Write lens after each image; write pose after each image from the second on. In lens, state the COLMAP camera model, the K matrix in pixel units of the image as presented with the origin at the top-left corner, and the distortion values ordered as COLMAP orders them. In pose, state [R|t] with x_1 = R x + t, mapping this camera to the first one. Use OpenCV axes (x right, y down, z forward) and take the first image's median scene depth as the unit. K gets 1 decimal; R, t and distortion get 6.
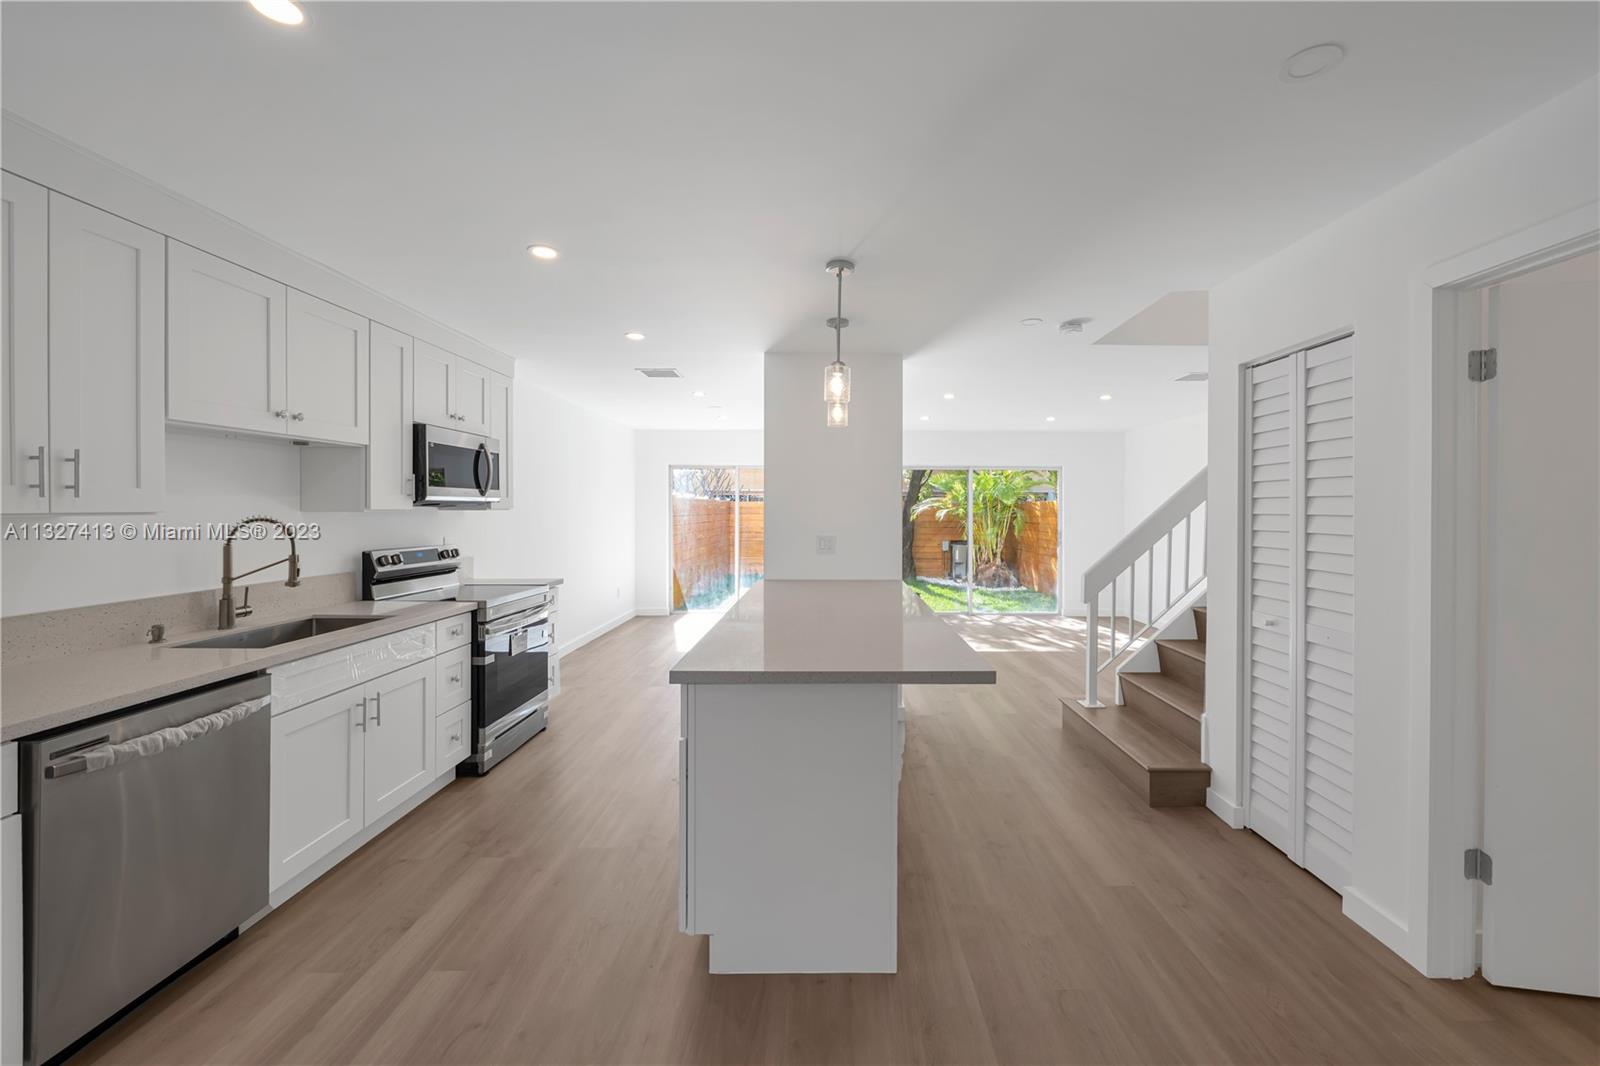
lens RADIAL K [[644.7, 0, 839.7], [0, 644.7, 511.4], [0, 0, 1]] dist [0.003020, -0.001109]
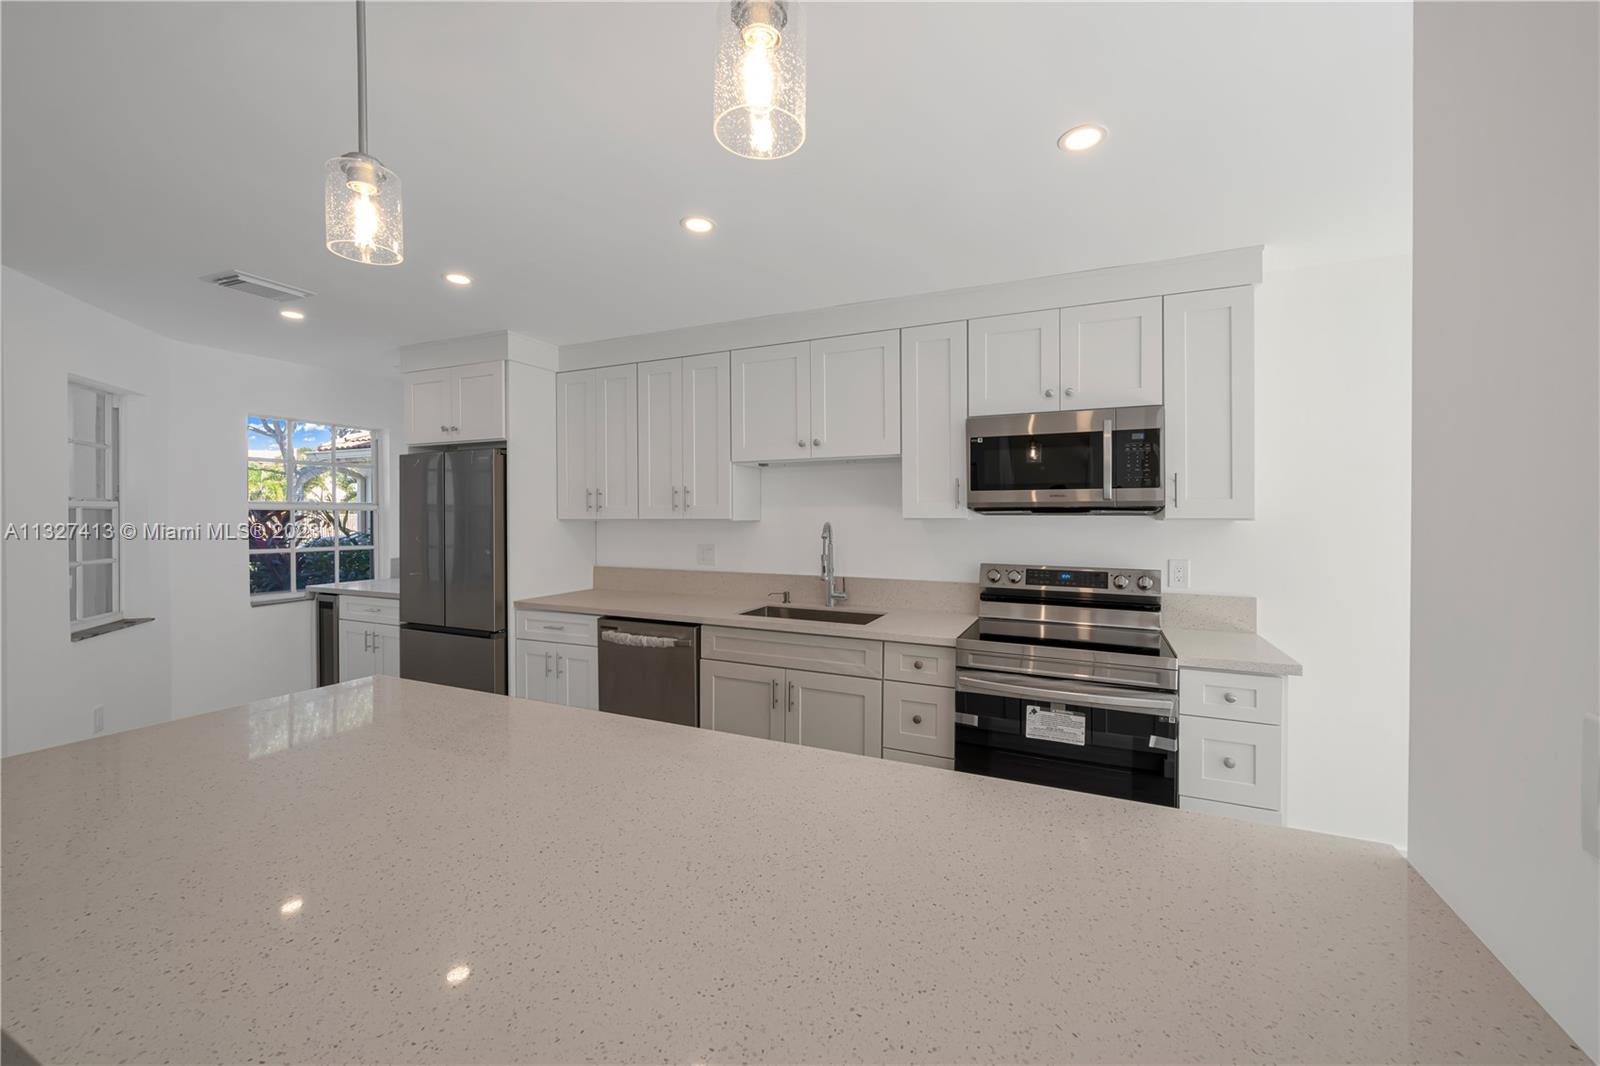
lens RADIAL K [[584.7, 0, 792.4], [0, 584.7, 523.2], [0, 0, 1]] dist [-0.010374, 0.000025]
pose [[-0.418090, 0.011725, -0.908330, 0.157115], [-0.005219, 0.999869, 0.015308, -0.007767], [0.908390, 0.011141, -0.417974, 1.125115]]
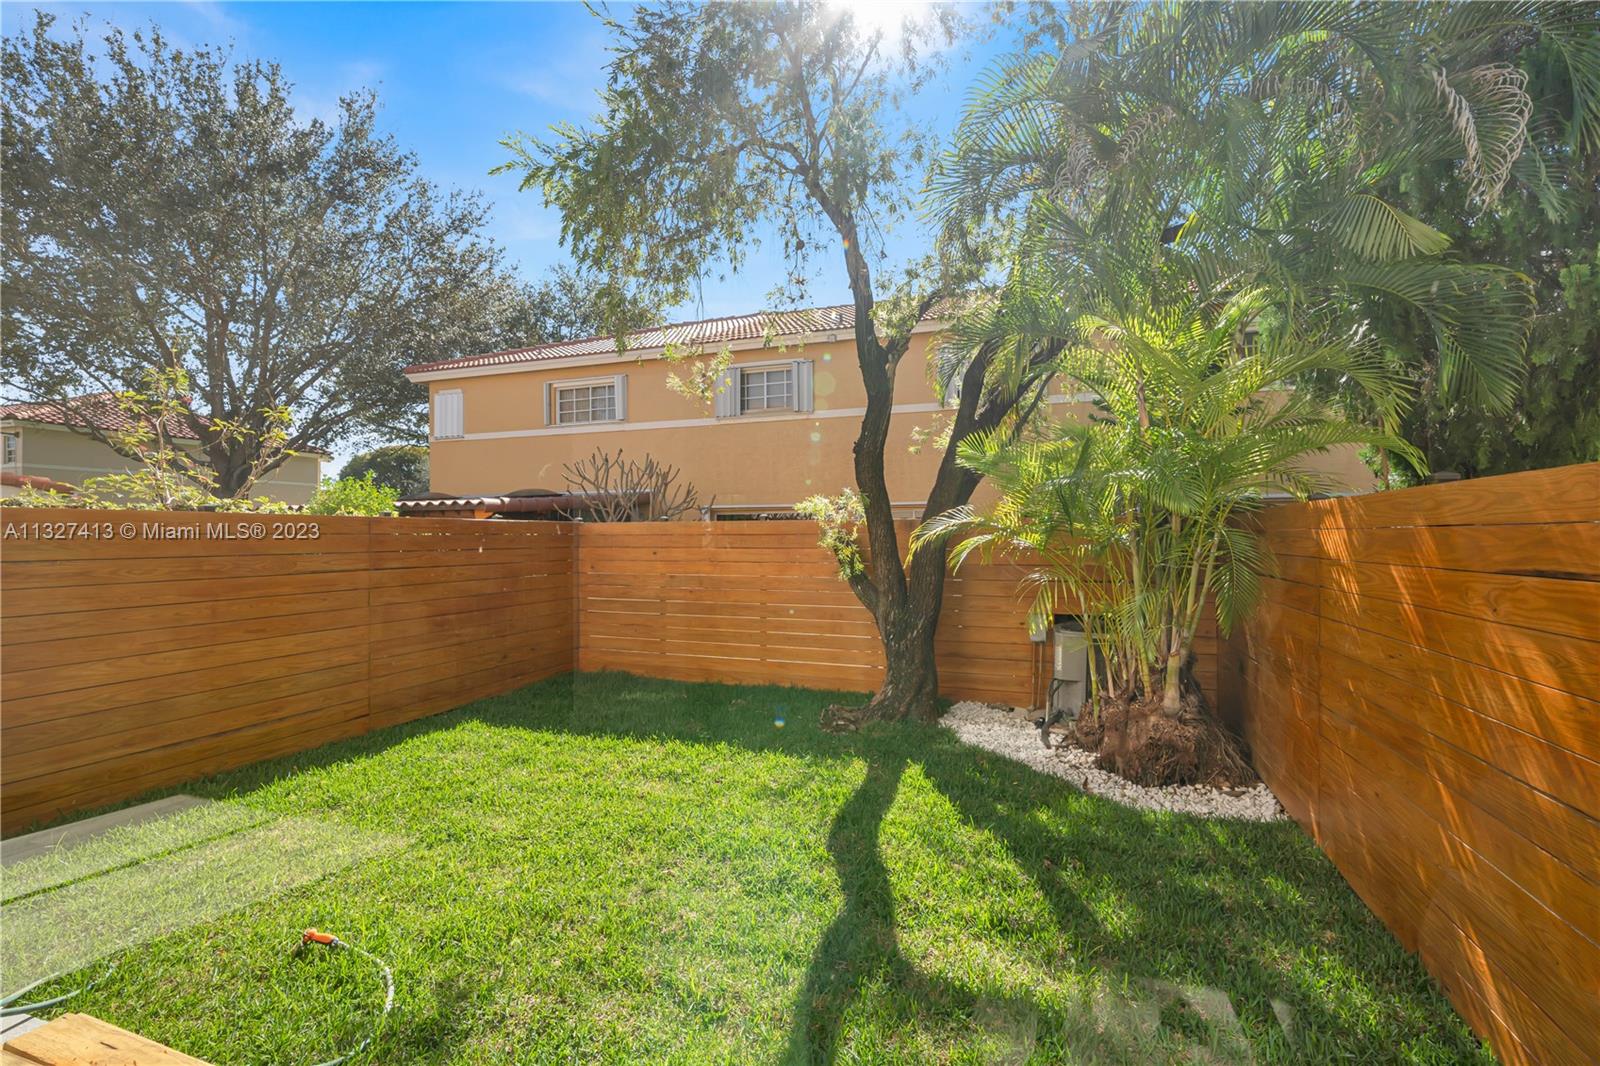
lens RADIAL K [[699.8, 0, 800.6], [0, 699.8, 536.7], [0, 0, 1]] dist [-0.001277, -0.000042]
pose [[0.936727, -0.004574, -0.350031, 0.758536], [0.003757, 0.999988, -0.003012, -0.002308], [0.350040, 0.001506, 0.936733, 2.379394]]
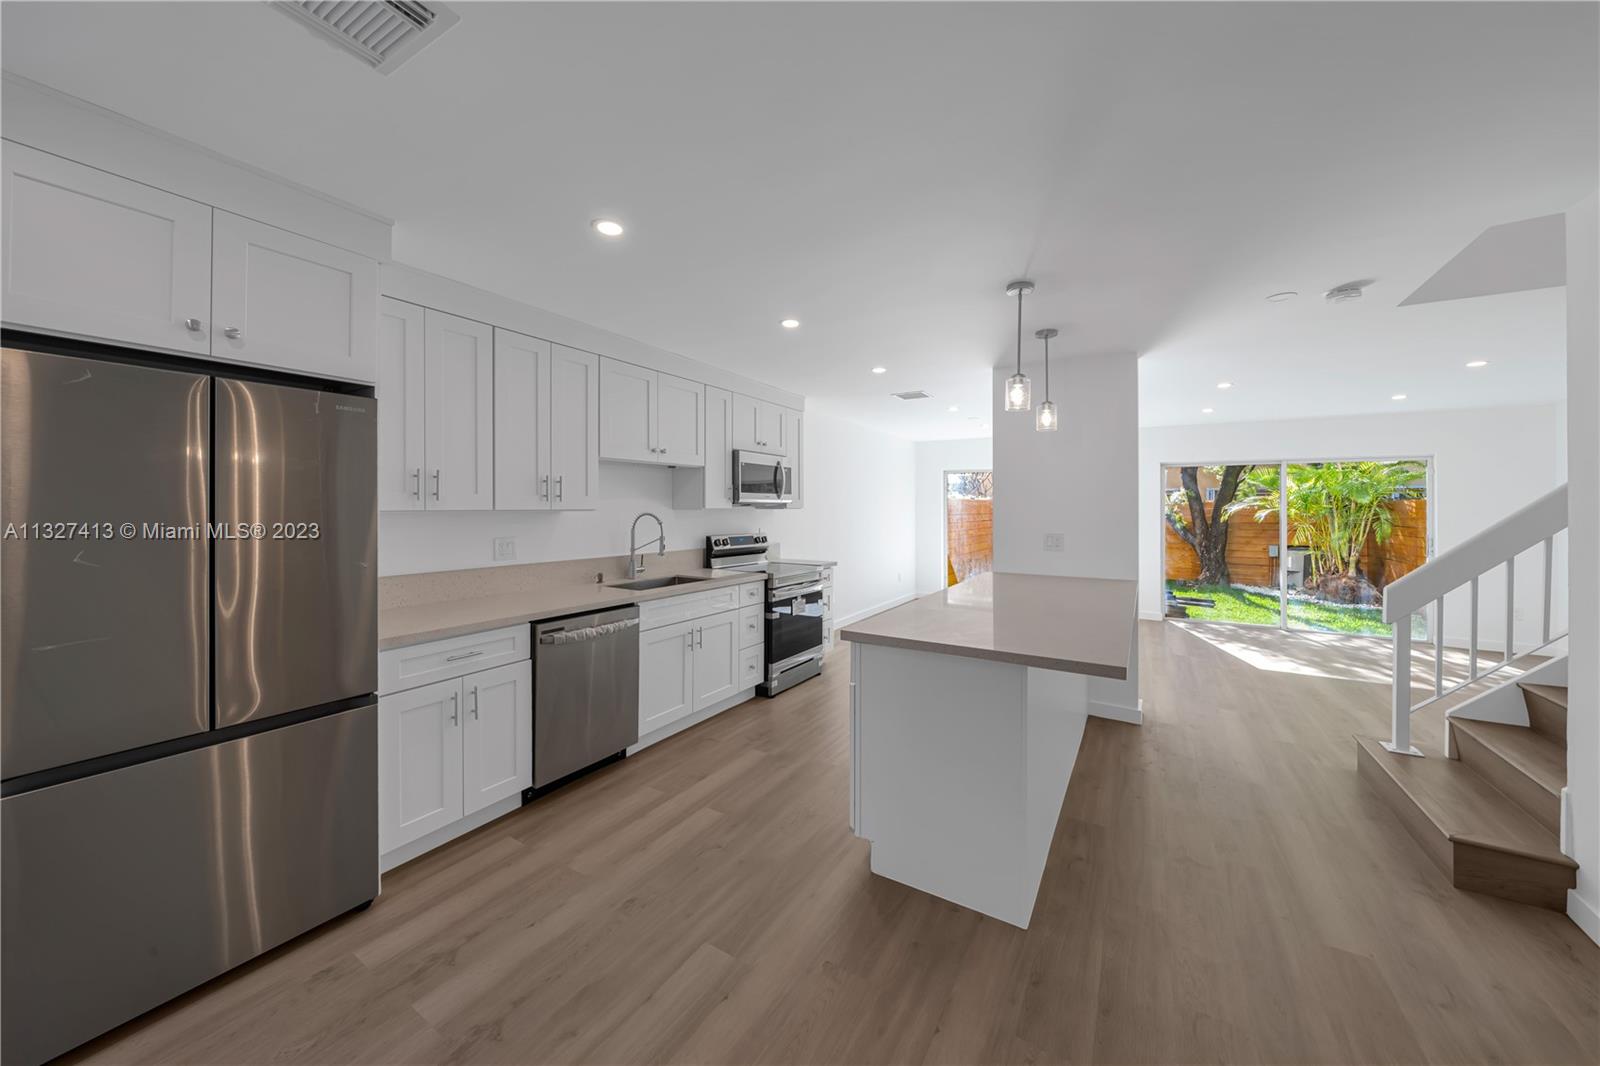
lens RADIAL K [[571.6, 0, 795.5], [0, 571.6, 508.0], [0, 0, 1]] dist [-0.000987, 0.000410]
pose [[0.839707, -0.000233, -0.543040, 0.171791], [-0.002692, 0.999986, -0.004591, 0.001722], [0.543033, 0.005316, 0.839694, -0.020331]]
